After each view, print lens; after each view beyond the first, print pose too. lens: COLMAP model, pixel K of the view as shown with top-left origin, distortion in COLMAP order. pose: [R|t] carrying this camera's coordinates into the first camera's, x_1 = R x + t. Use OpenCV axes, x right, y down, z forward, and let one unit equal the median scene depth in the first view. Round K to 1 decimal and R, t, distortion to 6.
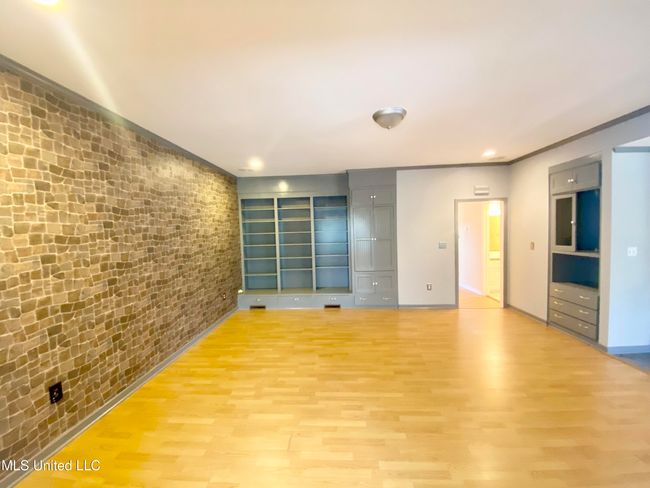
lens RADIAL K [[258.6, 0, 320.3], [0, 258.6, 249.3], [0, 0, 1]] dist [-0.000794, -0.011231]
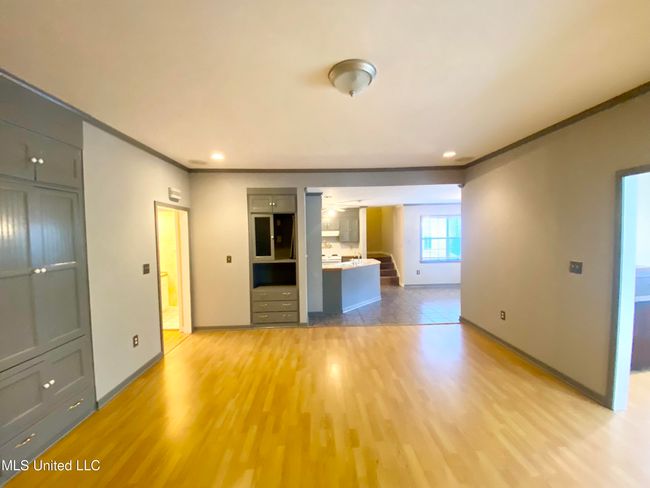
lens RADIAL K [[258.6, 0, 322.3], [0, 258.6, 246.3], [0, 0, 1]] dist [-0.000794, -0.011231]
pose [[-0.104792, -0.008412, 0.994459, -0.302729], [0.089101, 0.995863, 0.017813, -0.060993], [-0.990495, 0.090474, -0.103609, 0.887253]]
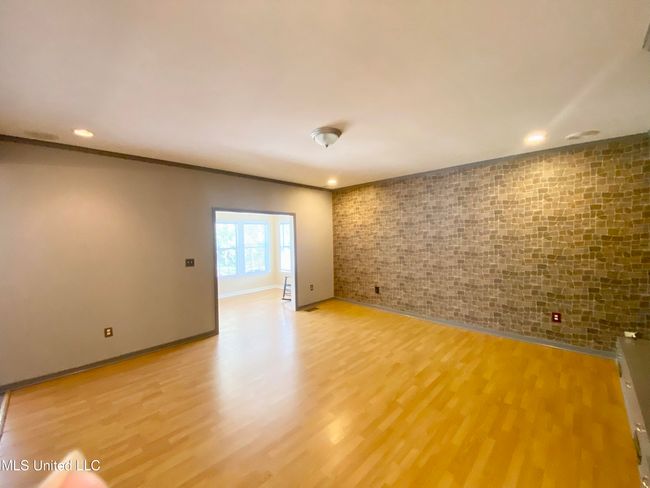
lens RADIAL K [[258.6, 0, 324.7], [0, 258.6, 244.4], [0, 0, 1]] dist [-0.000794, -0.011231]
pose [[-0.638245, 0.068080, -0.766817, 0.842861], [-0.016579, 0.994635, 0.102105, -0.130352], [0.769655, 0.077881, -0.633692, 1.272602]]
